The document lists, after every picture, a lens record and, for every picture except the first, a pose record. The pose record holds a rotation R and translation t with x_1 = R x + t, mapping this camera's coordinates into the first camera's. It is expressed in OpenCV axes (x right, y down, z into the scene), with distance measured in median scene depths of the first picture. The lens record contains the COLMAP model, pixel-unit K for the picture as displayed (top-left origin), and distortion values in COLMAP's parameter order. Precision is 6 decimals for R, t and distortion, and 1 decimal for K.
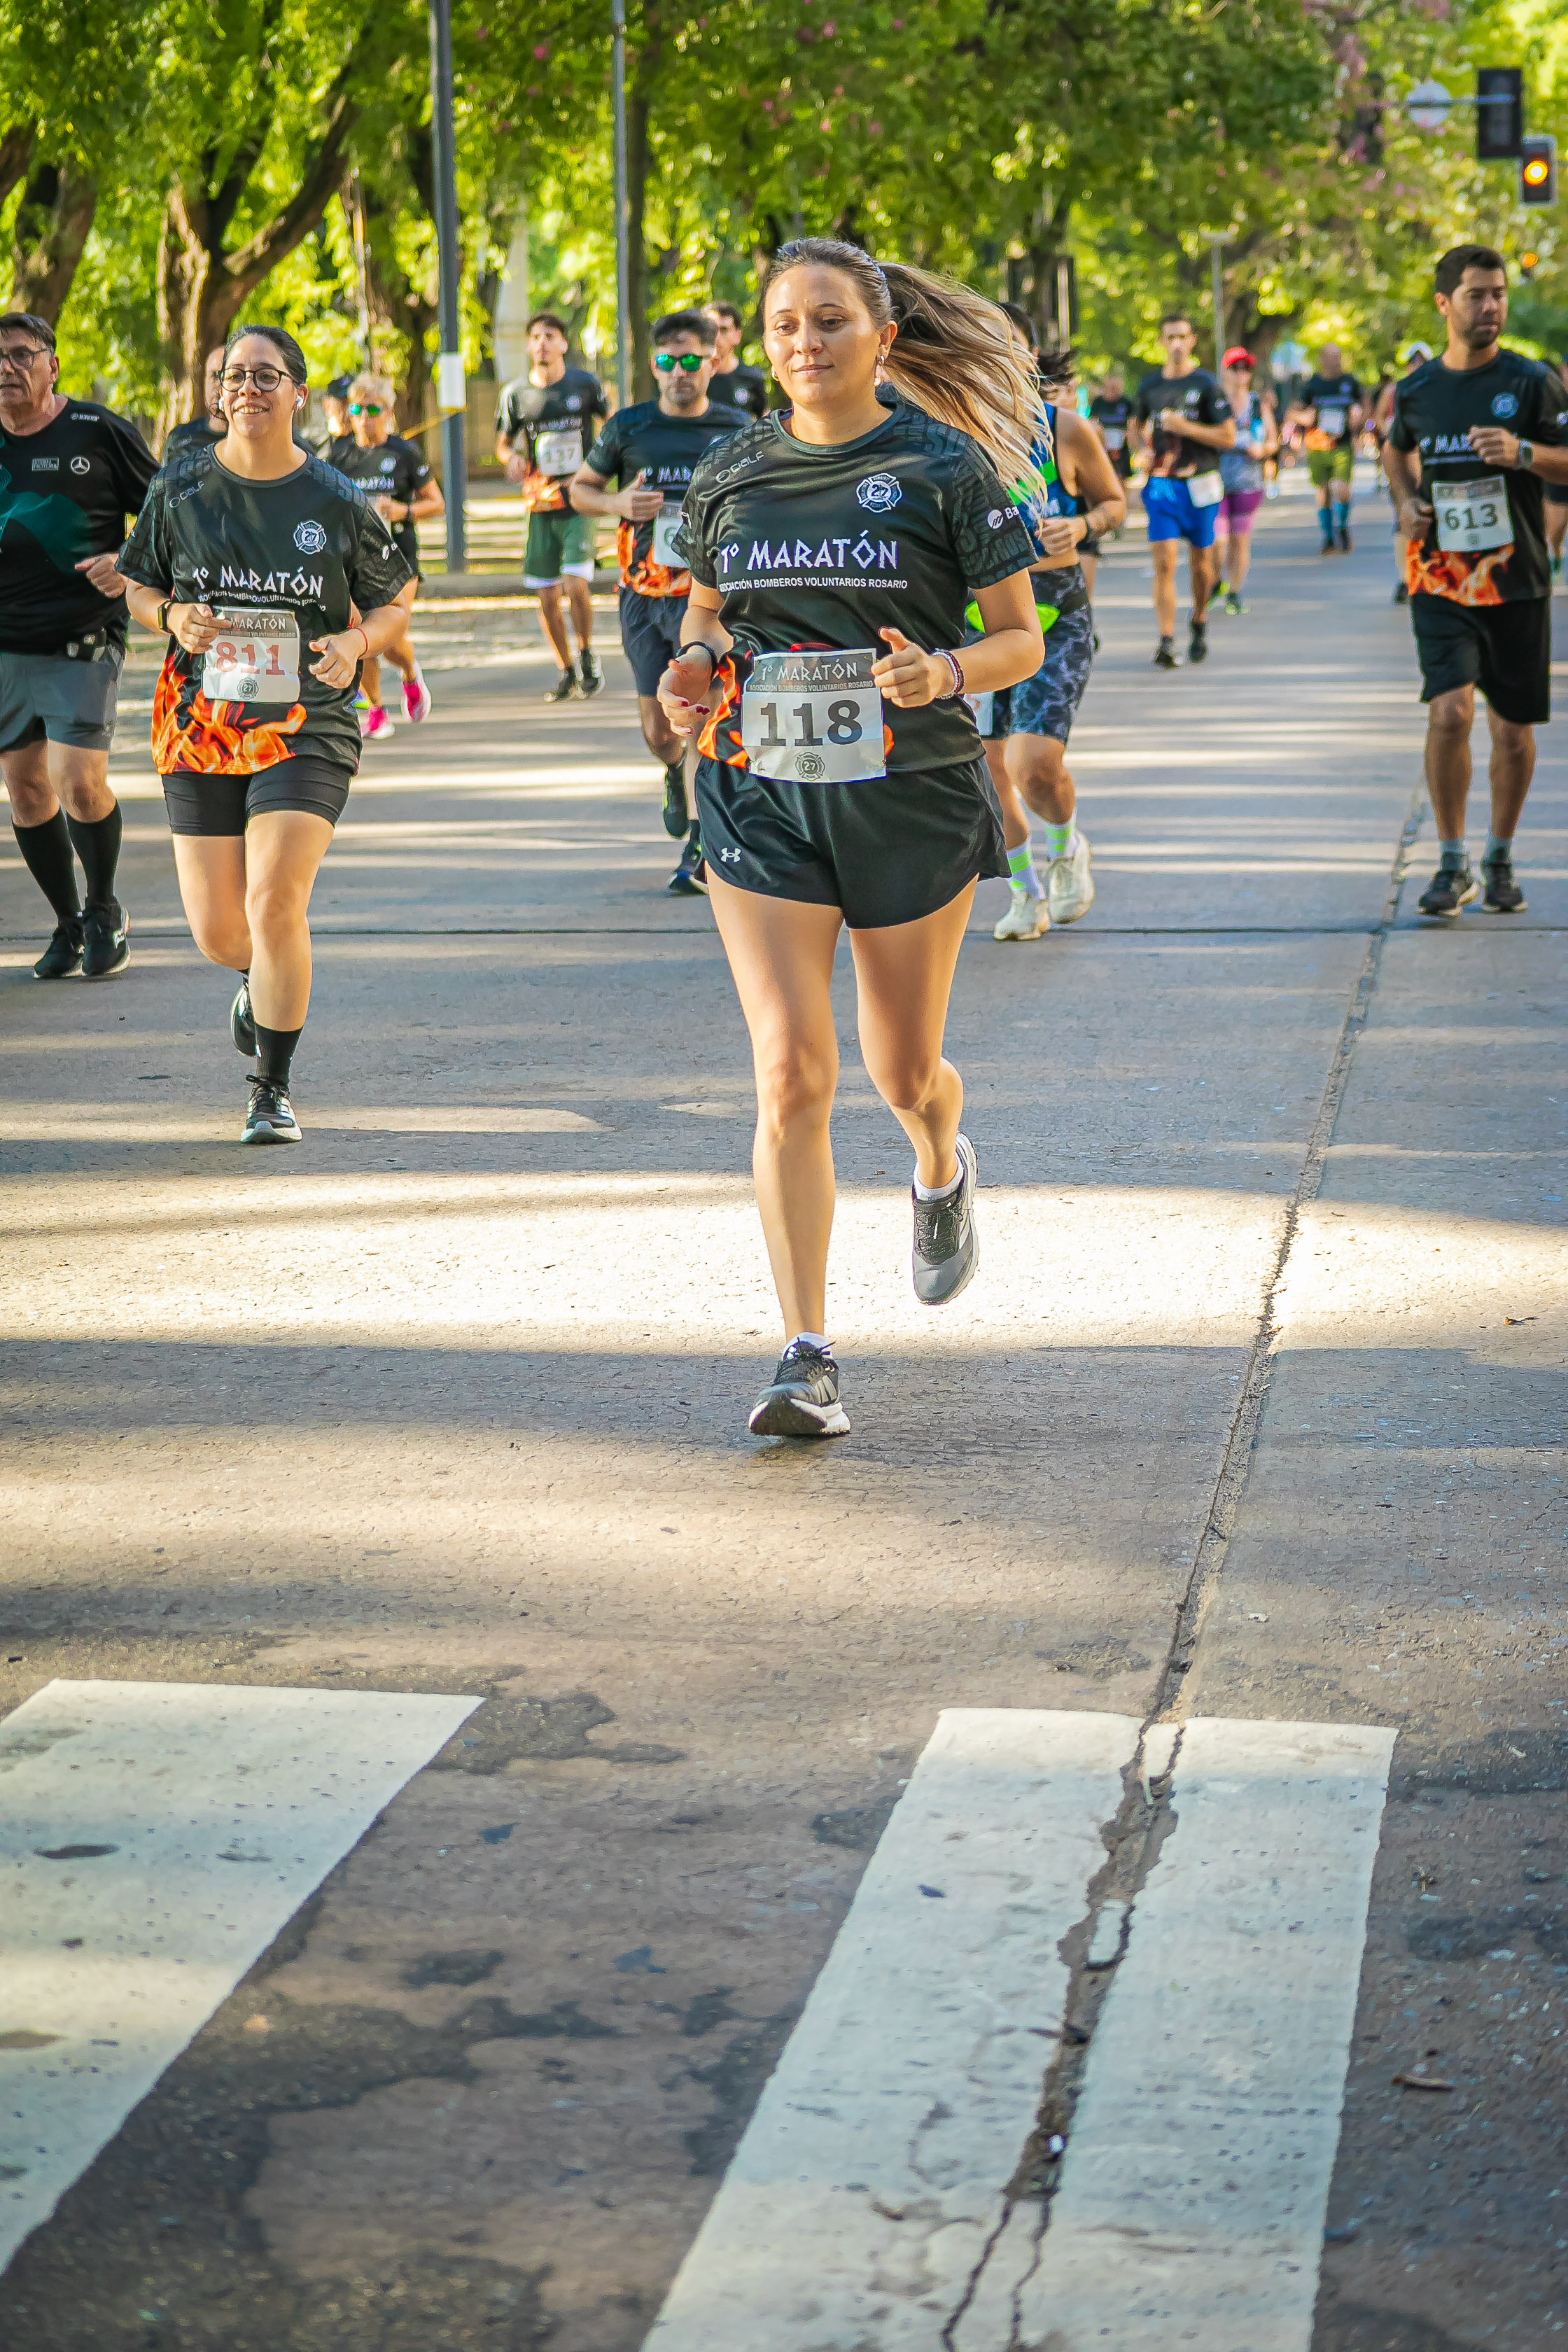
lens RADIAL K [[5197.1, 0, 780.0], [0, 5197.1, 1202.8], [0, 0, 1]] dist [-0.111733, 0.571001]
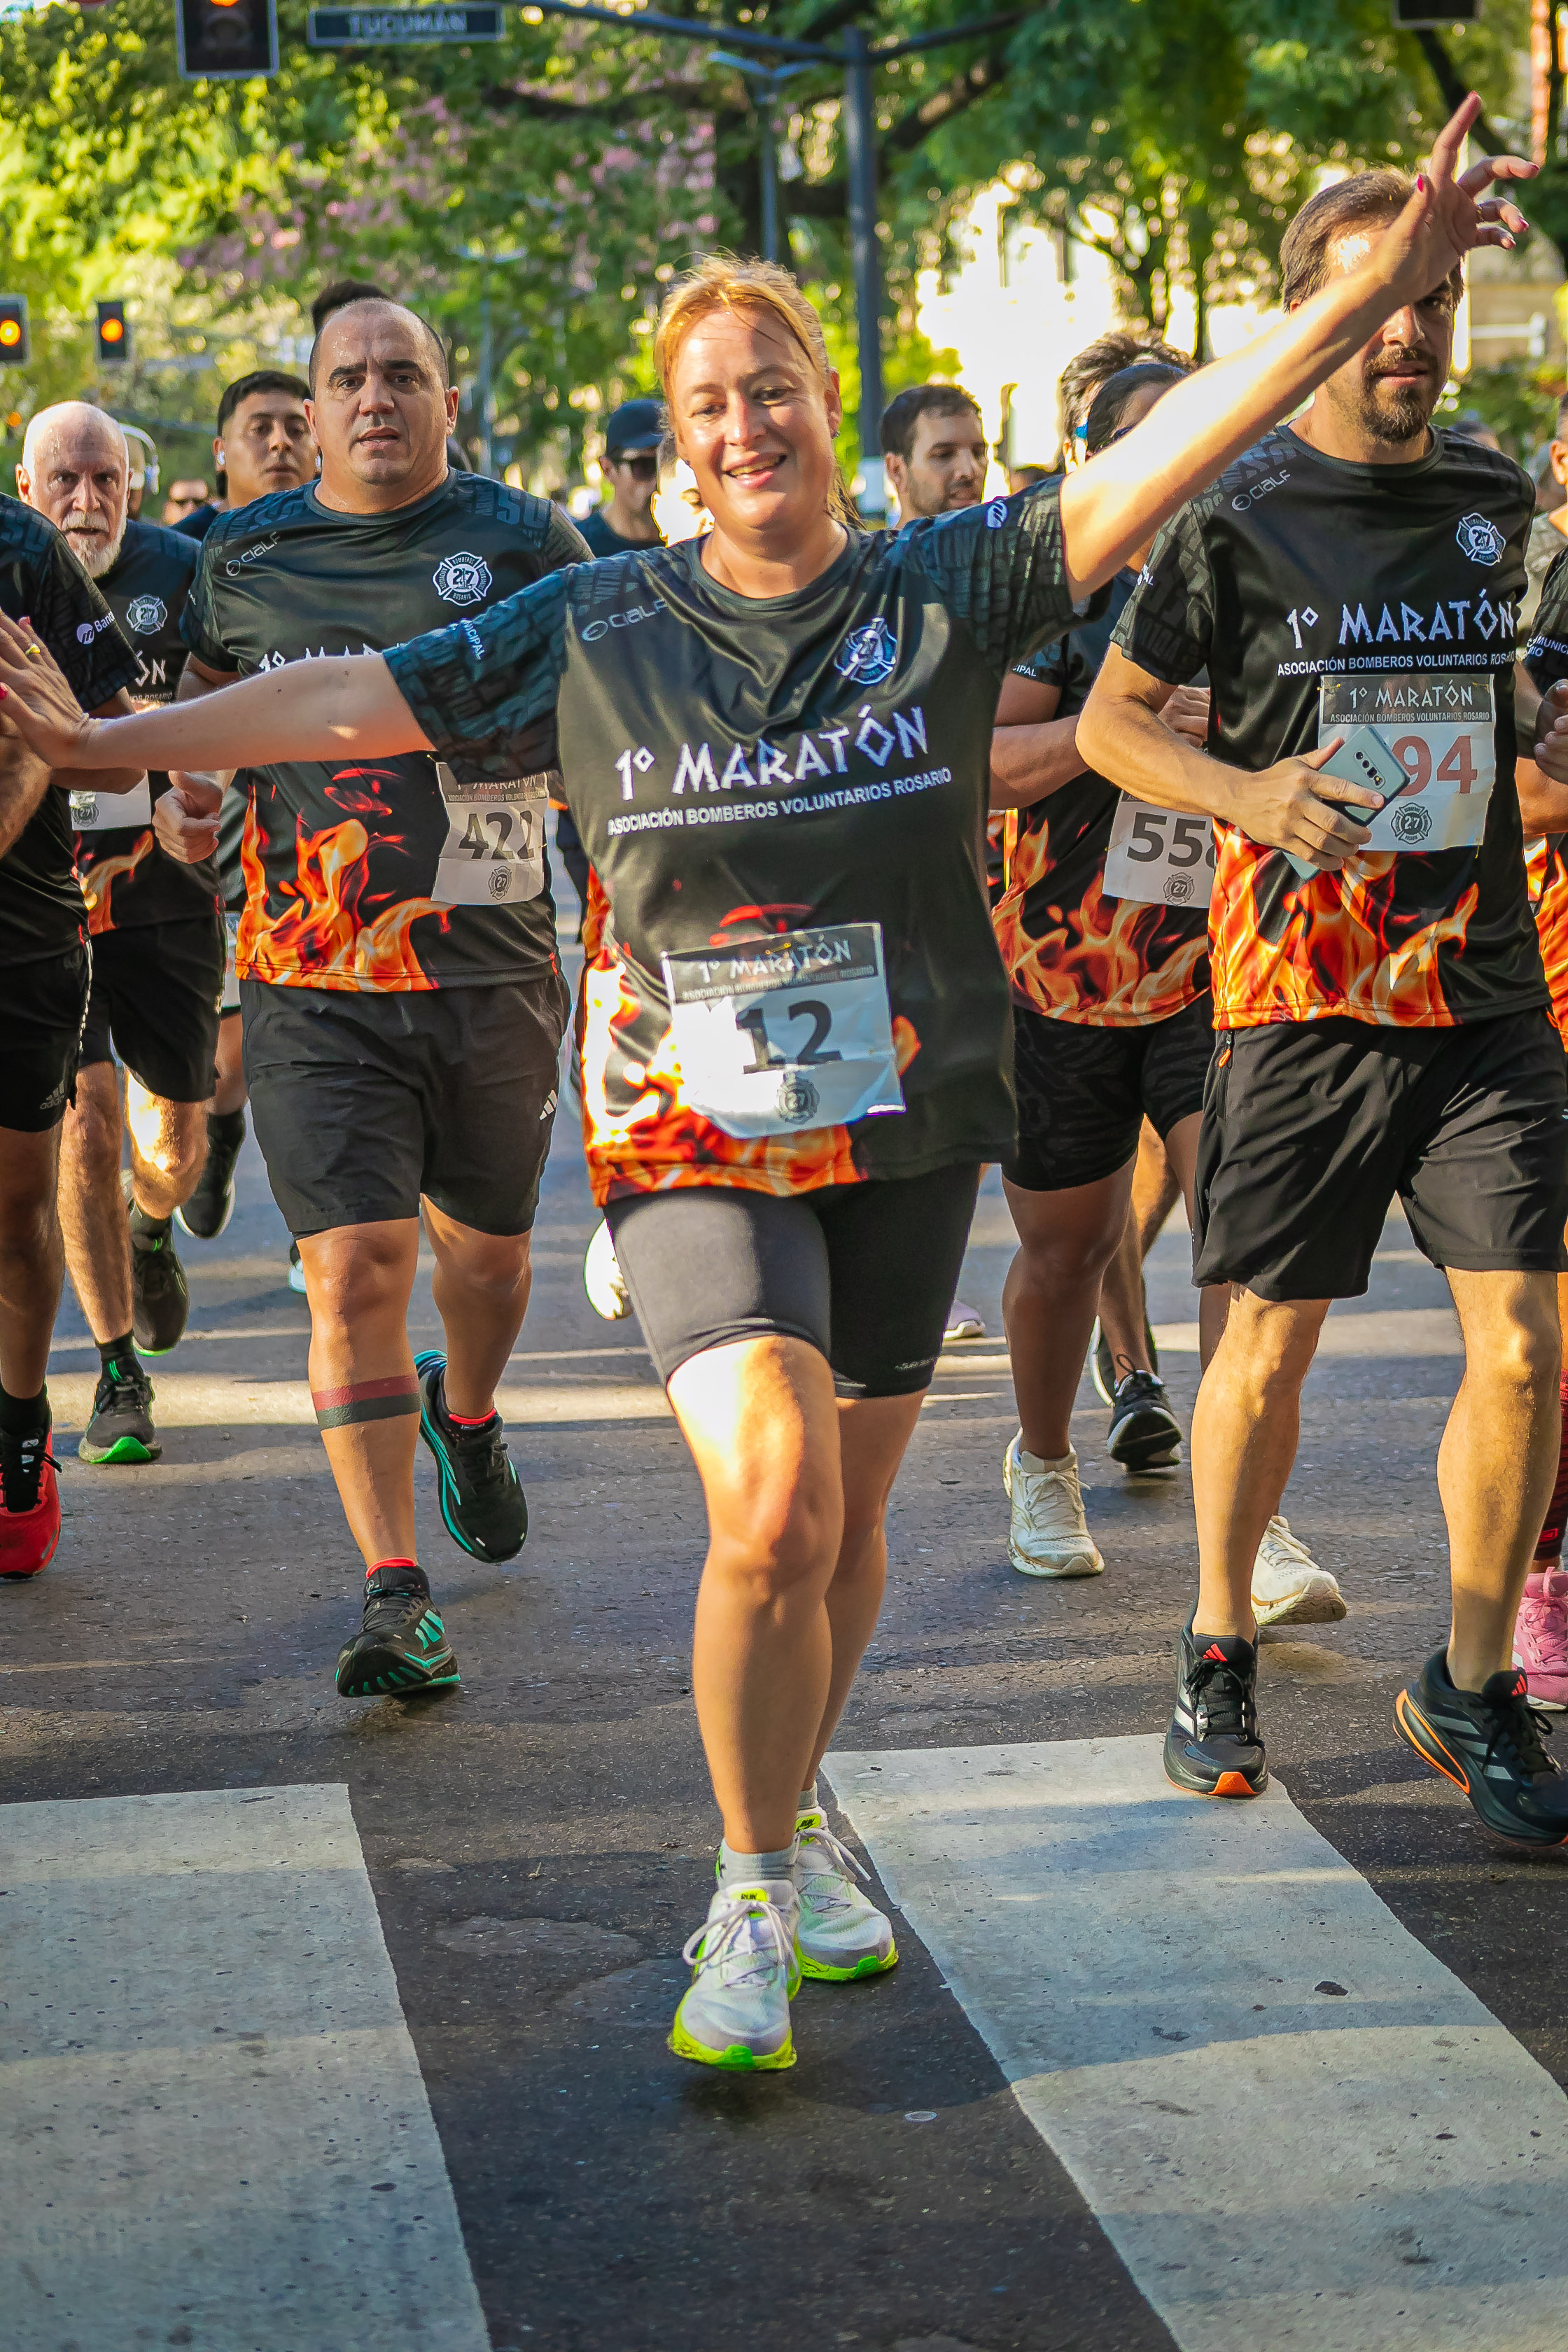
lens RADIAL K [[5258.4, 0, 789.0], [0, 5258.4, 1177.2], [0, 0, 1]] dist [-0.090341, 0.526747]
pose [[0.961362, -0.053197, 0.270100, 0.072937], [0.062978, 0.997631, -0.027671, 0.010645], [-0.267988, 0.043612, 0.962435, -0.073161]]
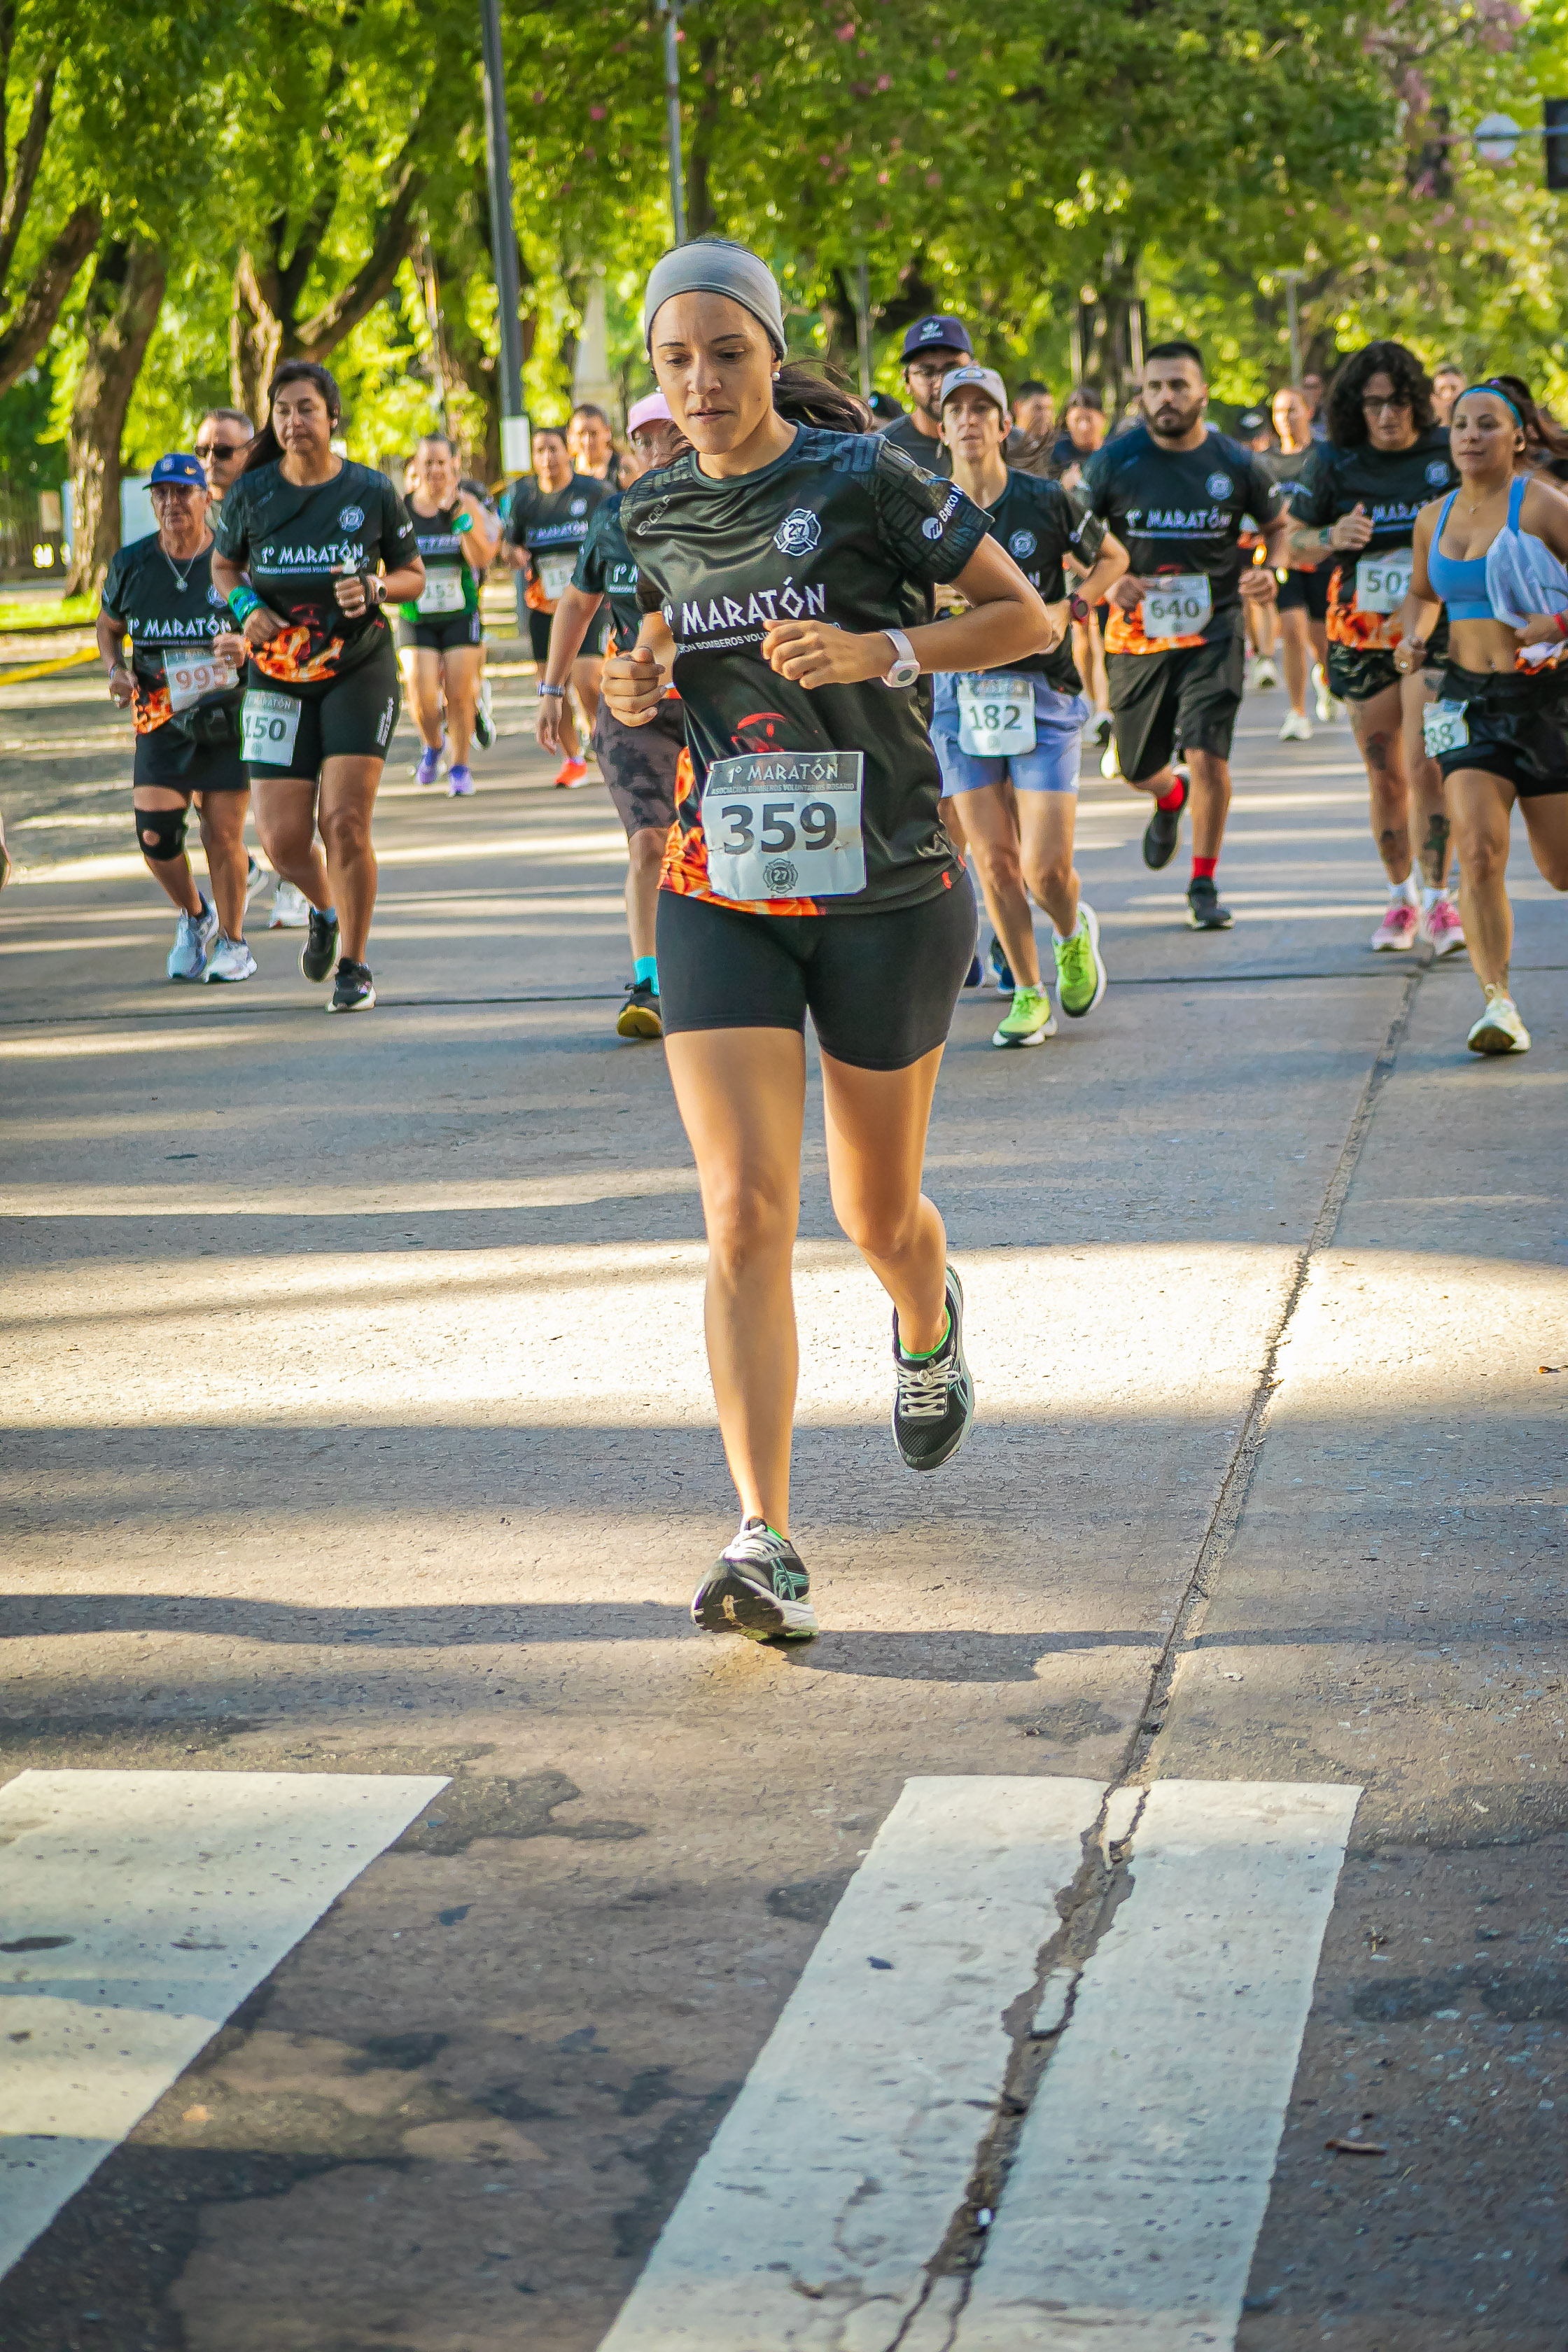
lens RADIAL K [[5197.1, 0, 780.0], [0, 5197.1, 1202.8], [0, 0, 1]] dist [-0.111733, 0.571001]
pose [[0.999375, -0.027557, -0.022136, 0.024759], [0.027343, 0.999577, -0.009894, -0.003090], [0.022399, 0.009283, 0.999706, -0.001010]]
